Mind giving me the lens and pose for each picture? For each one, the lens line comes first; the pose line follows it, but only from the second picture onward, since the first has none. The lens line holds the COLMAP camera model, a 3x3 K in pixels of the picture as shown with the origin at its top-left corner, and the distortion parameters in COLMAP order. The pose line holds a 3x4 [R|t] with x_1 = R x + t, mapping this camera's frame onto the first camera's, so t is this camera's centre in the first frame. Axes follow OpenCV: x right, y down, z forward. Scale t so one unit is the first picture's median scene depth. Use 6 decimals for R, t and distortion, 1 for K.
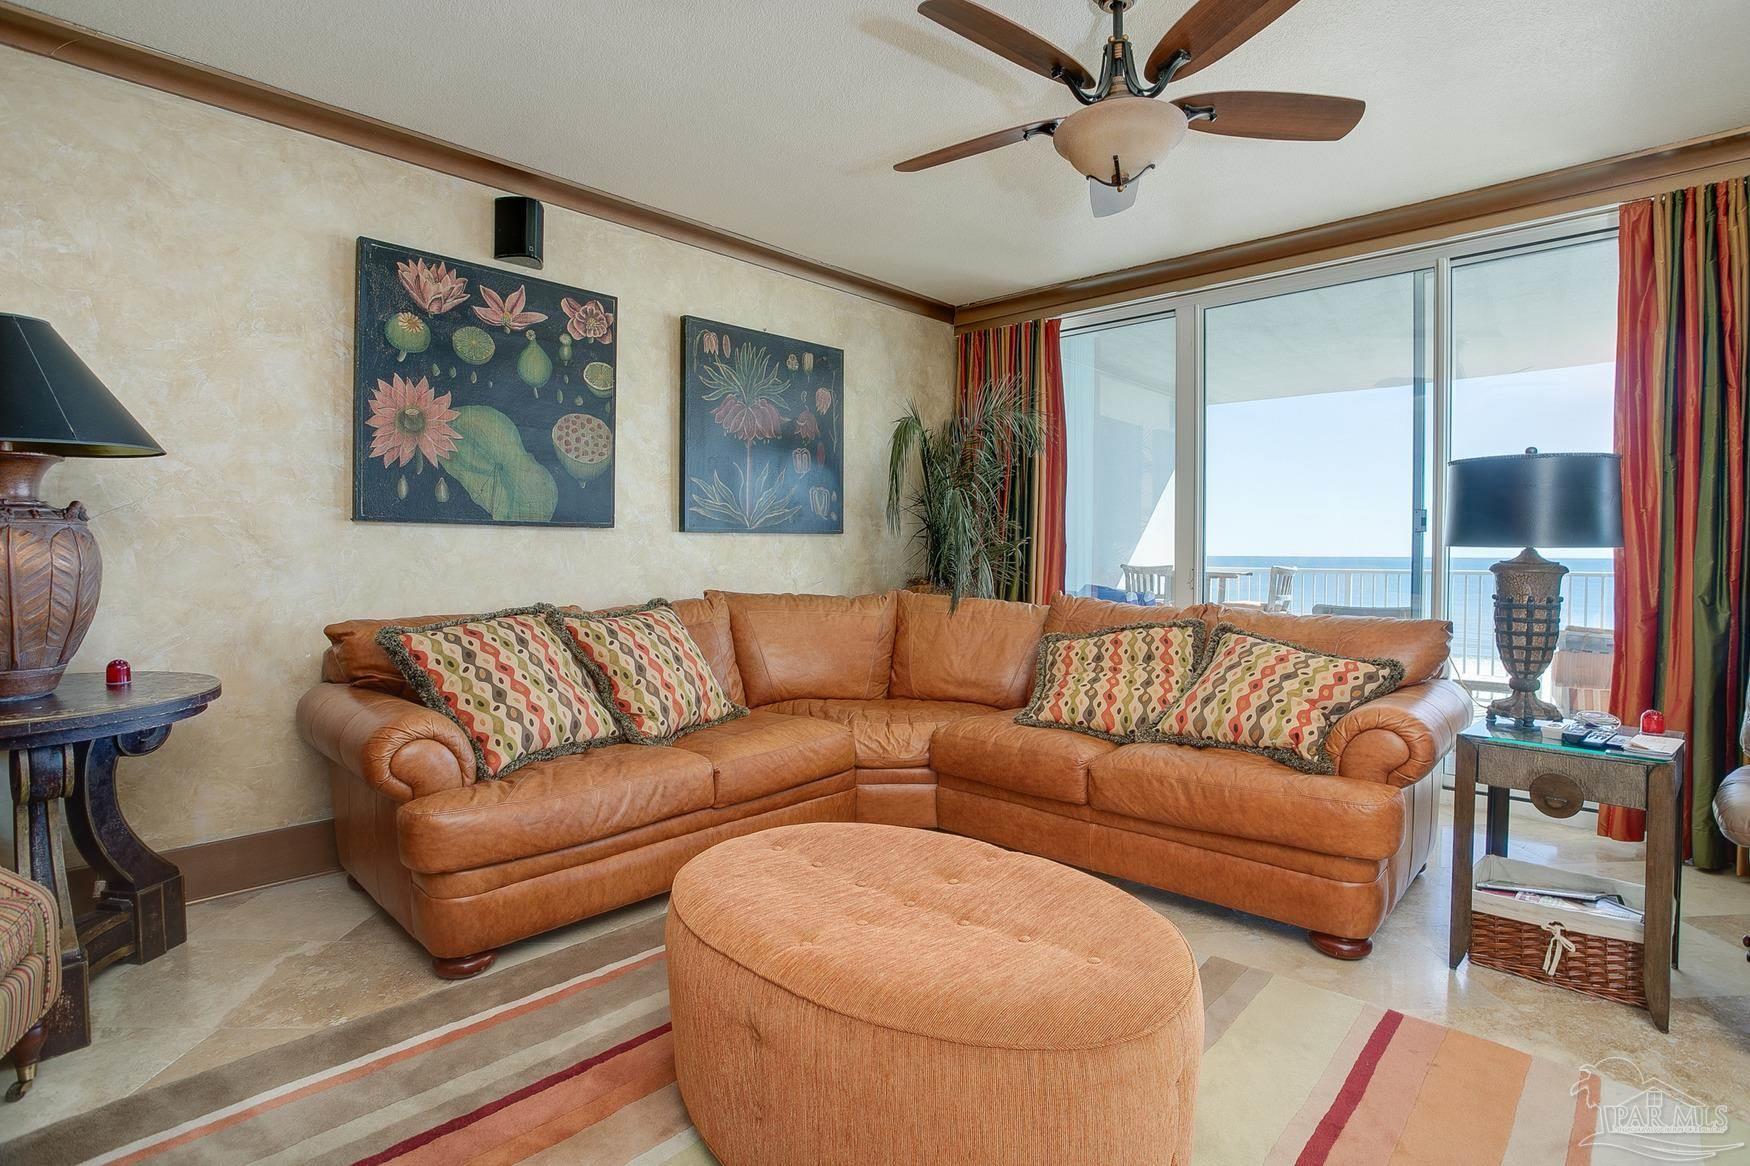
lens RADIAL K [[854.9, 0, 900.3], [0, 854.9, 569.1], [0, 0, 1]] dist [-0.066557, 0.025822]
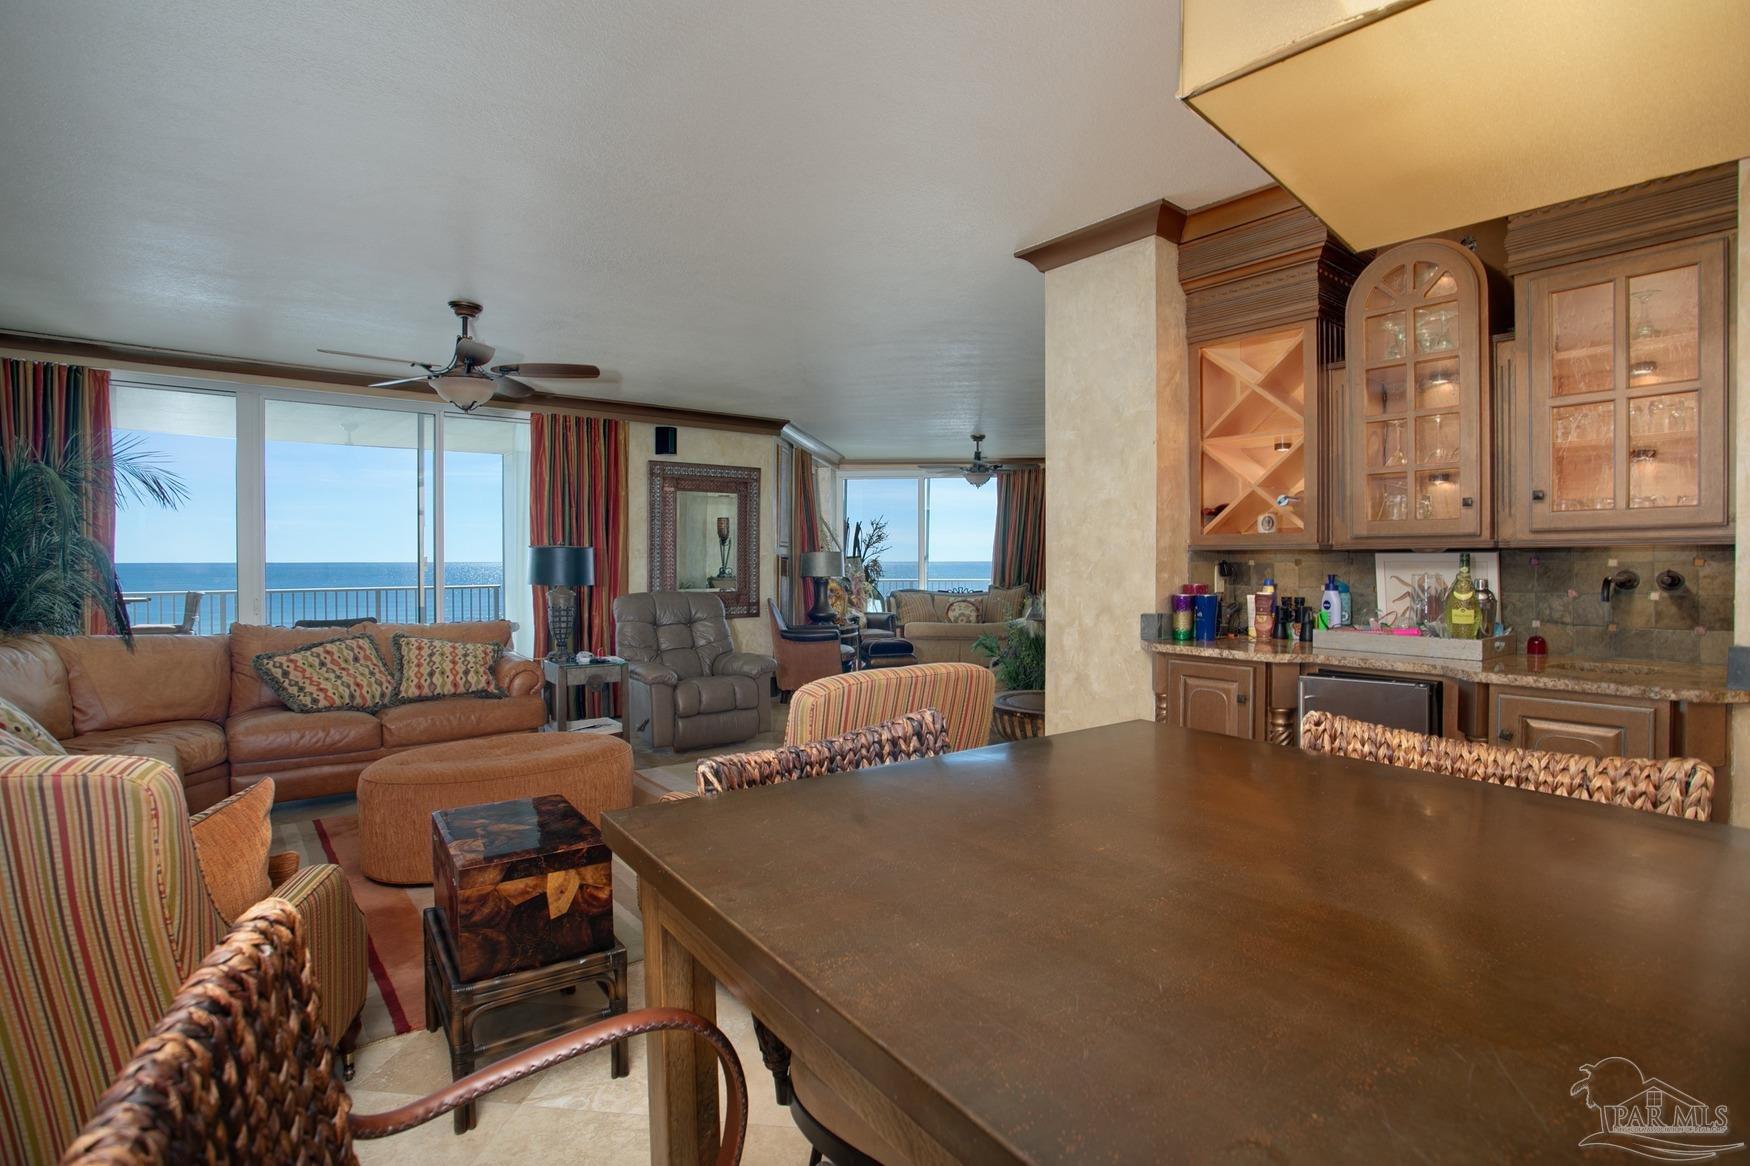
lens RADIAL K [[854.9, 0, 900.3], [0, 854.9, 569.1], [0, 0, 1]] dist [-0.066557, 0.025822]
pose [[0.140511, -0.014449, 0.989974, -1.069842], [0.020136, 0.999728, 0.011733, -0.057799], [-0.989874, 0.018285, 0.140764, -0.199641]]
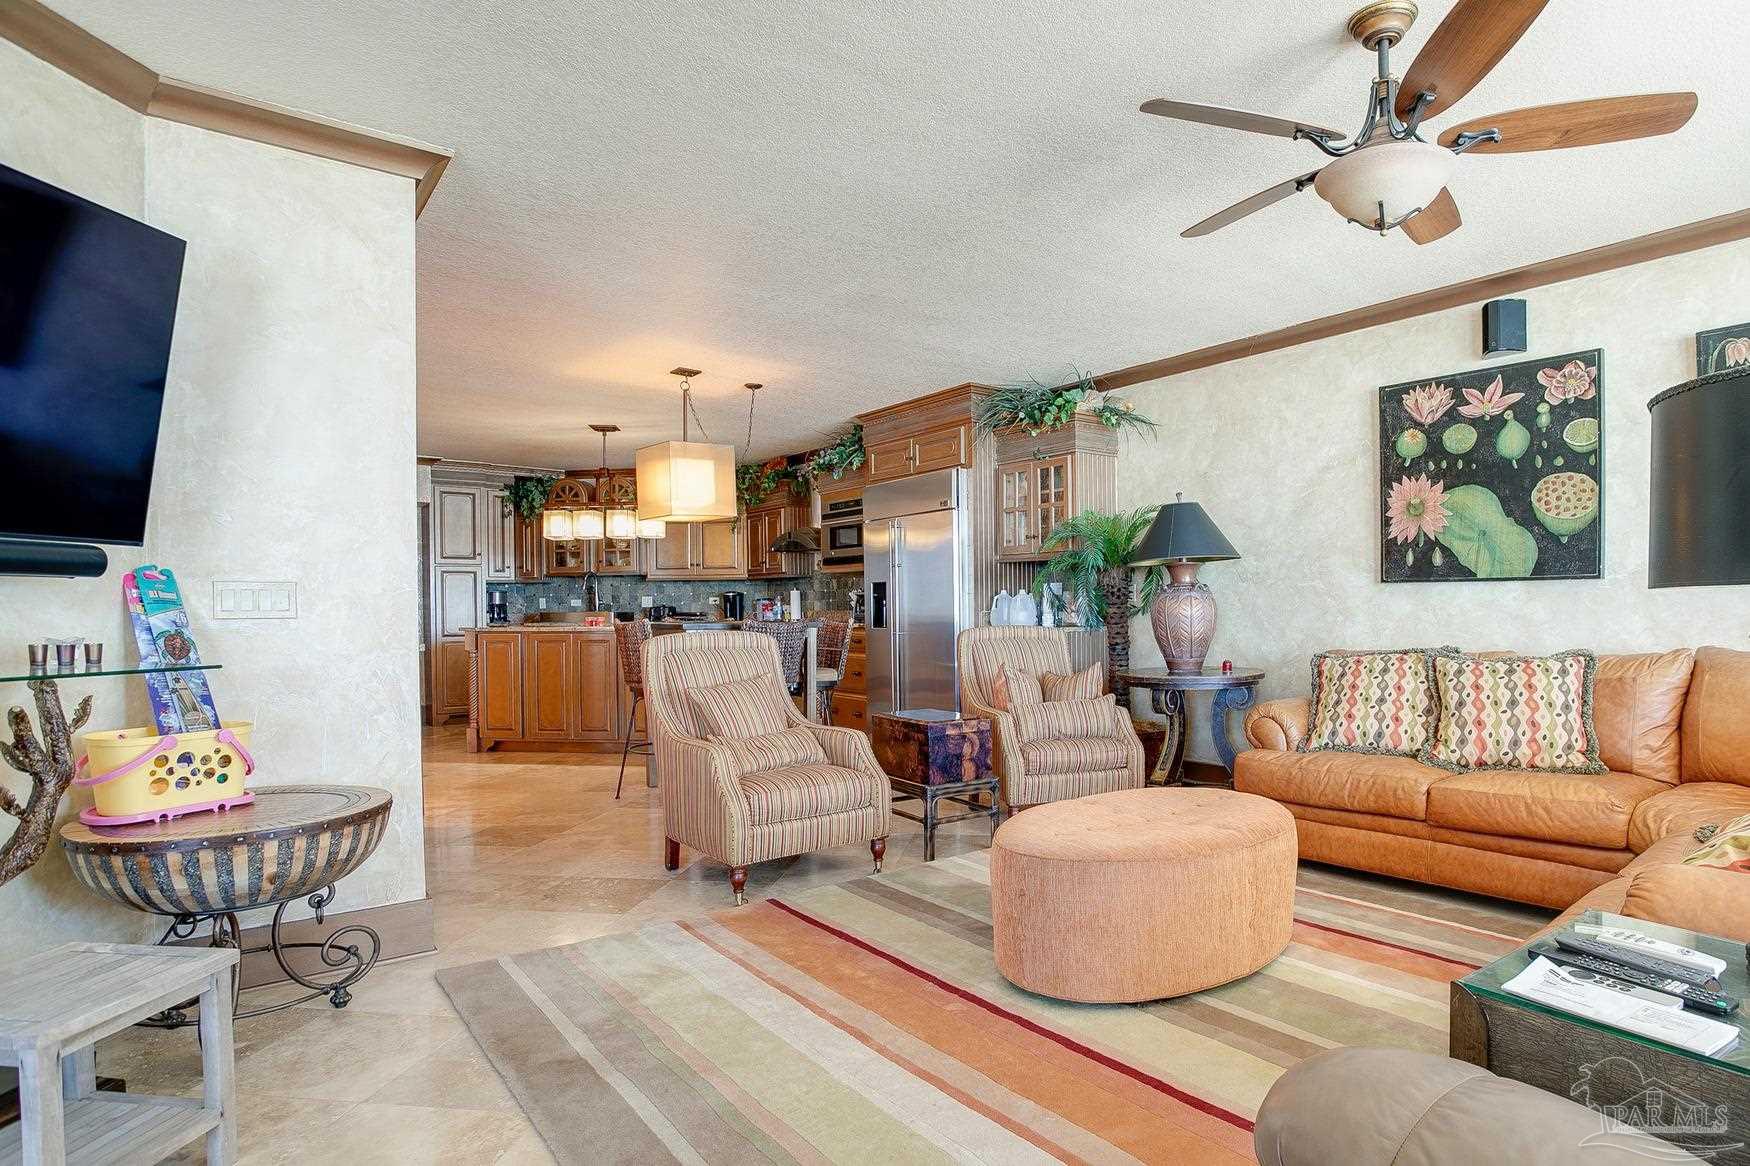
lens RADIAL K [[936.7, 0, 970.5], [0, 936.7, 618.7], [0, 0, 1]] dist [-0.072637, 0.040628]
pose [[-0.120898, 0.009681, -0.992618, 0.943842], [-0.011670, 0.999869, 0.011173, -0.005458], [0.992596, 0.012934, -0.120770, 0.446985]]
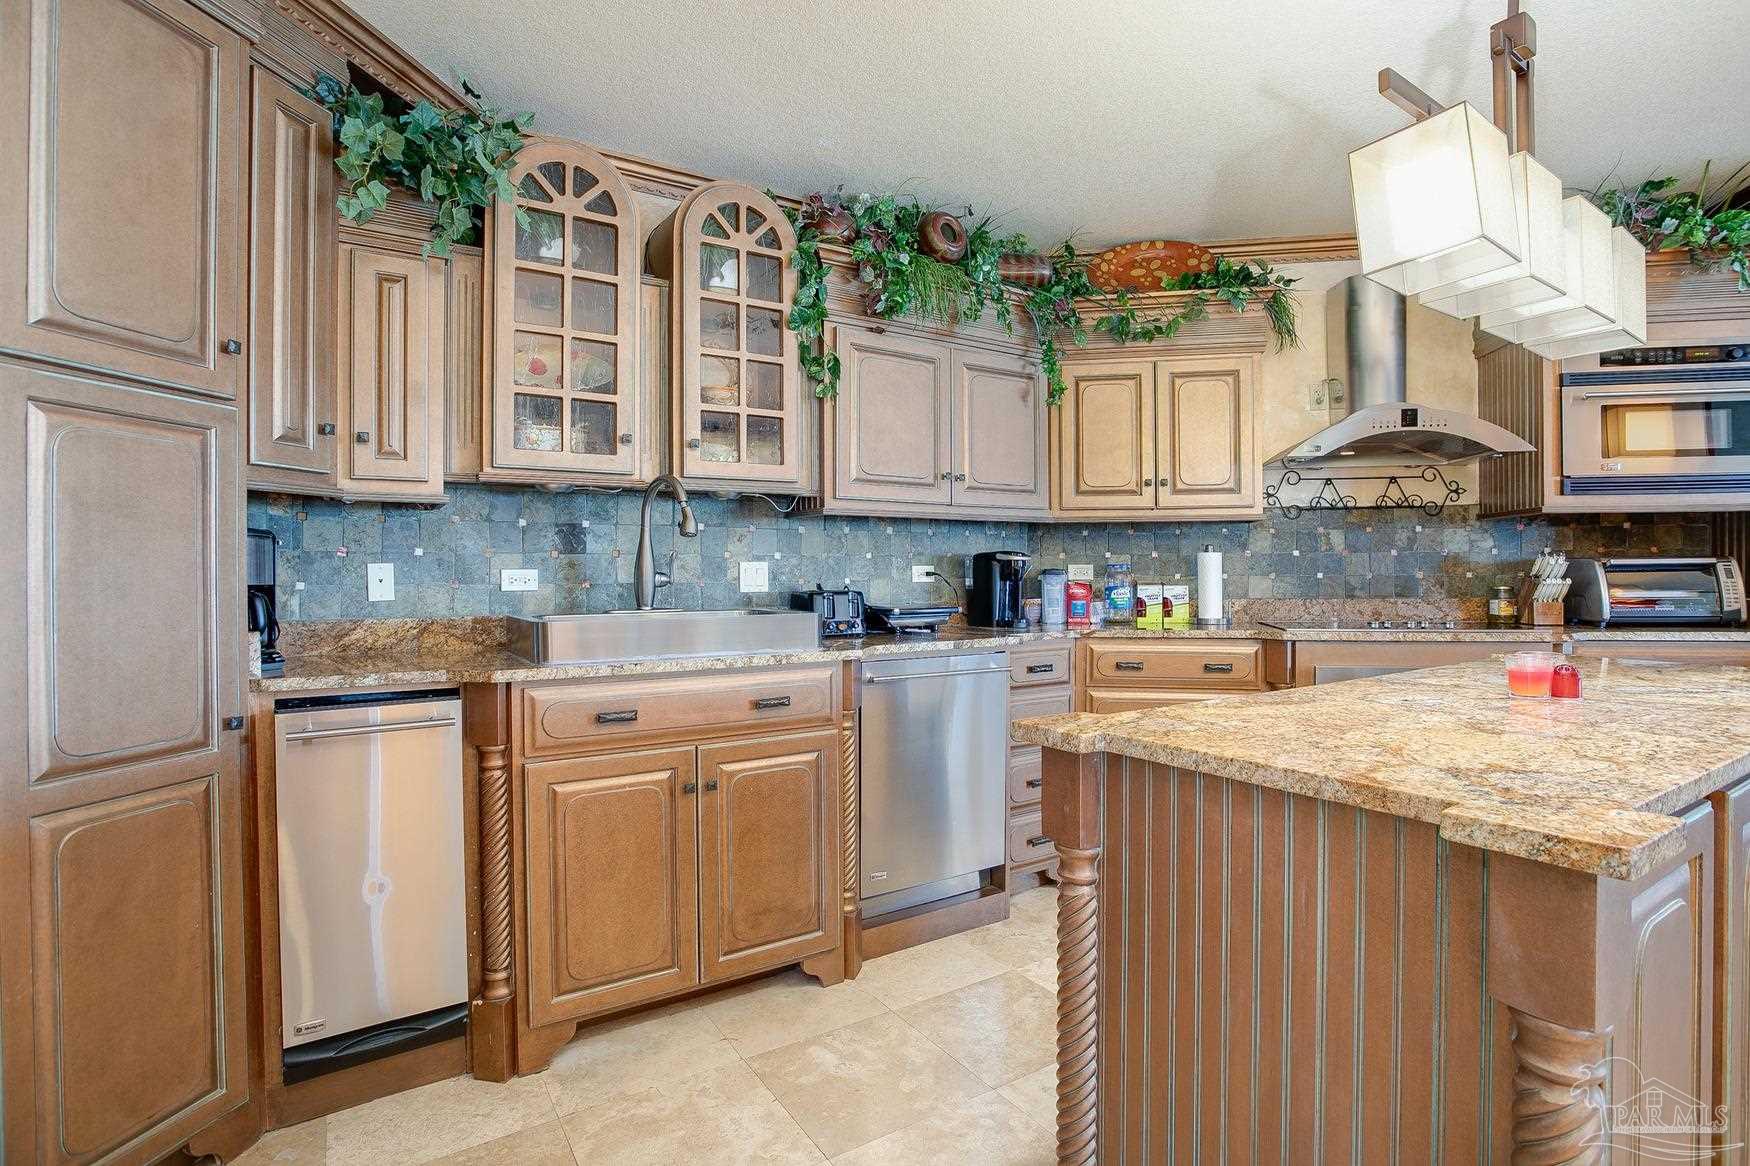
lens RADIAL K [[854.9, 0, 900.3], [0, 854.9, 569.1], [0, 0, 1]] dist [-0.066557, 0.025822]
pose [[0.521614, -0.007913, -0.853145, -1.069239], [-0.009095, 0.999849, -0.014834, -0.010519], [0.853133, 0.015497, 0.521463, -1.348614]]
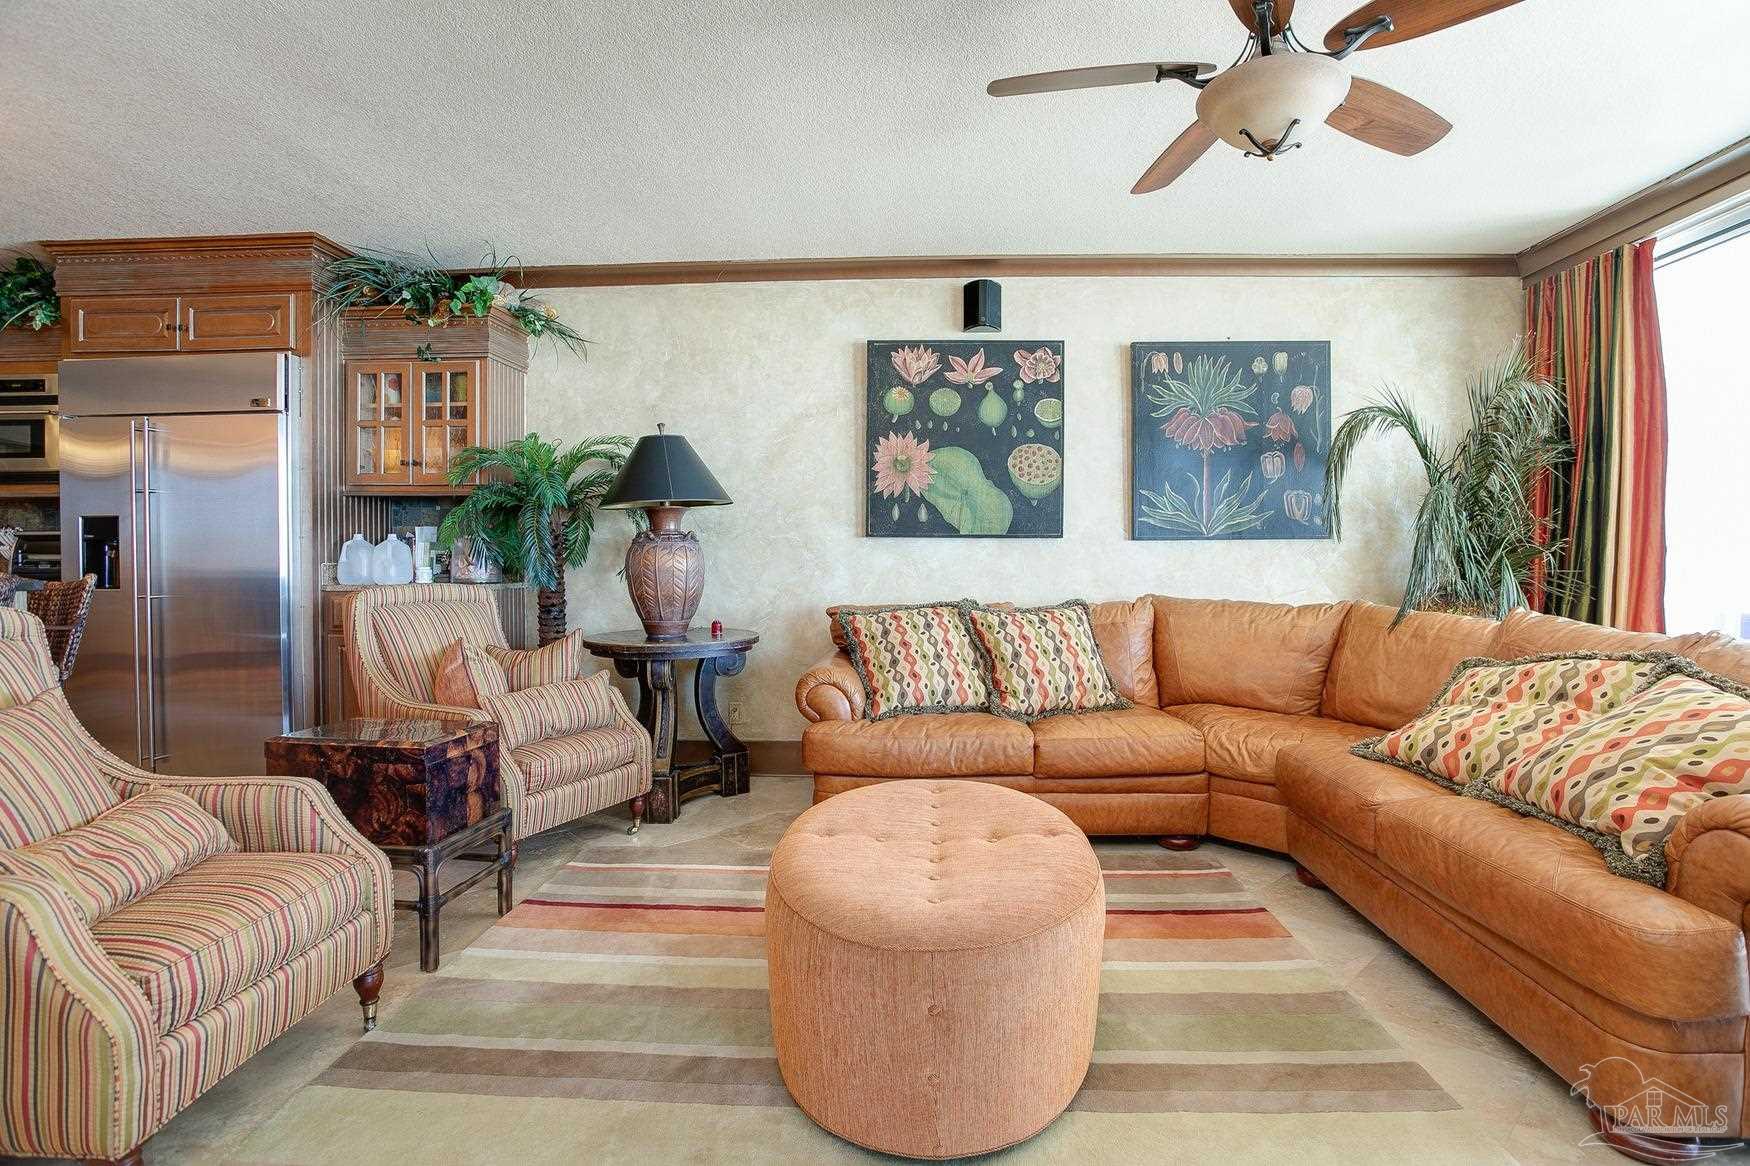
lens RADIAL K [[854.9, 0, 900.3], [0, 854.9, 569.1], [0, 0, 1]] dist [-0.066557, 0.025822]
pose [[0.648922, 0.006276, -0.760829, 0.469428], [-0.013978, 0.999896, -0.003673, 0.001769], [0.760727, 0.013018, 0.648942, 0.079404]]
